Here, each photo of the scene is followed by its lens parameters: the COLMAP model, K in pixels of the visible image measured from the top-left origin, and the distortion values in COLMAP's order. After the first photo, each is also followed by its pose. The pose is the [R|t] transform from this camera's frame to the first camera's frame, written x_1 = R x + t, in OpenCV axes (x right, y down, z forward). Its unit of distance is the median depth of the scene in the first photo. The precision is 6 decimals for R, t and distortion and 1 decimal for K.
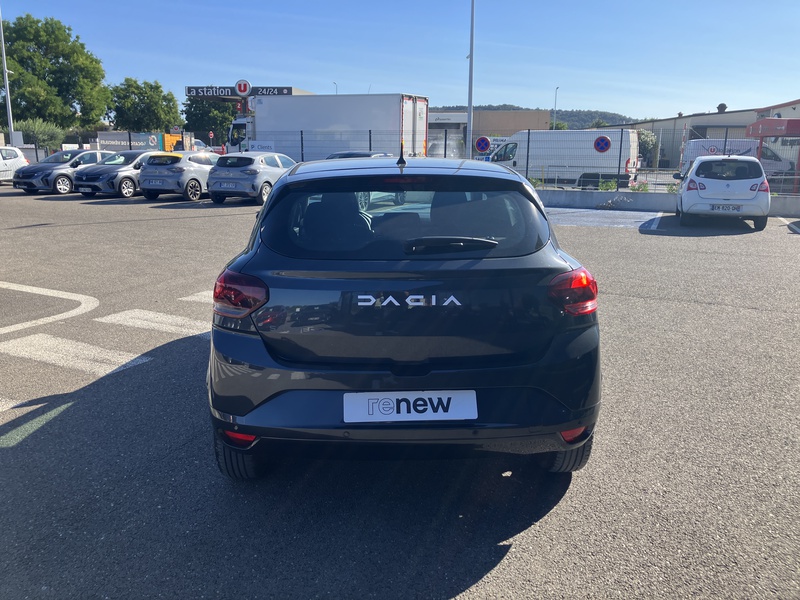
lens RADIAL K [[648.7, 0, 400.0], [0, 648.7, 300.0], [0, 0, 1]] dist [0.009294, -0.006355]
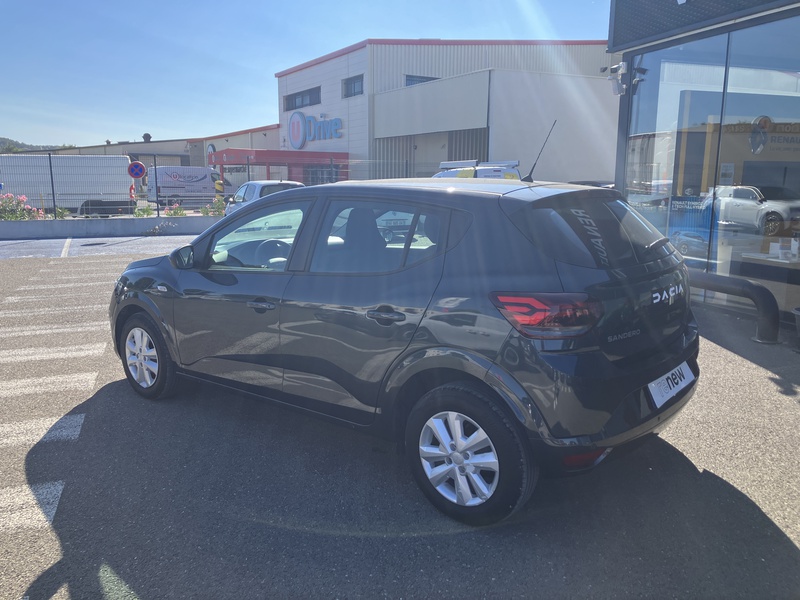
lens RADIAL K [[646.2, 0, 388.2], [0, 646.2, 301.6], [0, 0, 1]] dist [0.007619, 0.003210]
pose [[0.675898, -0.145145, 0.722561, -0.097300], [0.171831, 0.984431, 0.037014, -0.009445], [-0.716684, 0.099141, 0.690315, 0.044891]]
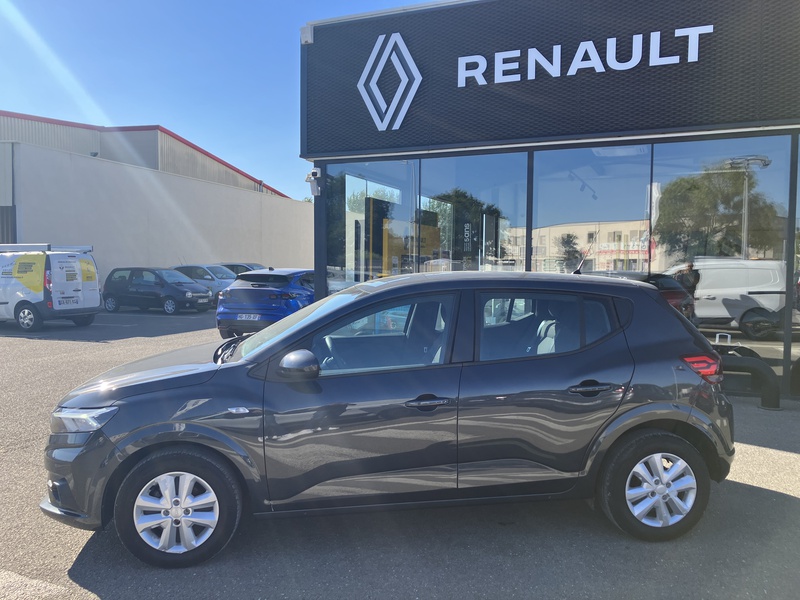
lens RADIAL K [[654.2, 0, 400.0], [0, 654.2, 300.0], [0, 0, 1]] dist [-0.004653, -0.002951]
pose [[-0.087873, -0.060244, 0.994308, -0.140037], [0.217512, 0.972922, 0.078171, -0.036003], [-0.972094, 0.223143, -0.072390, 0.152202]]
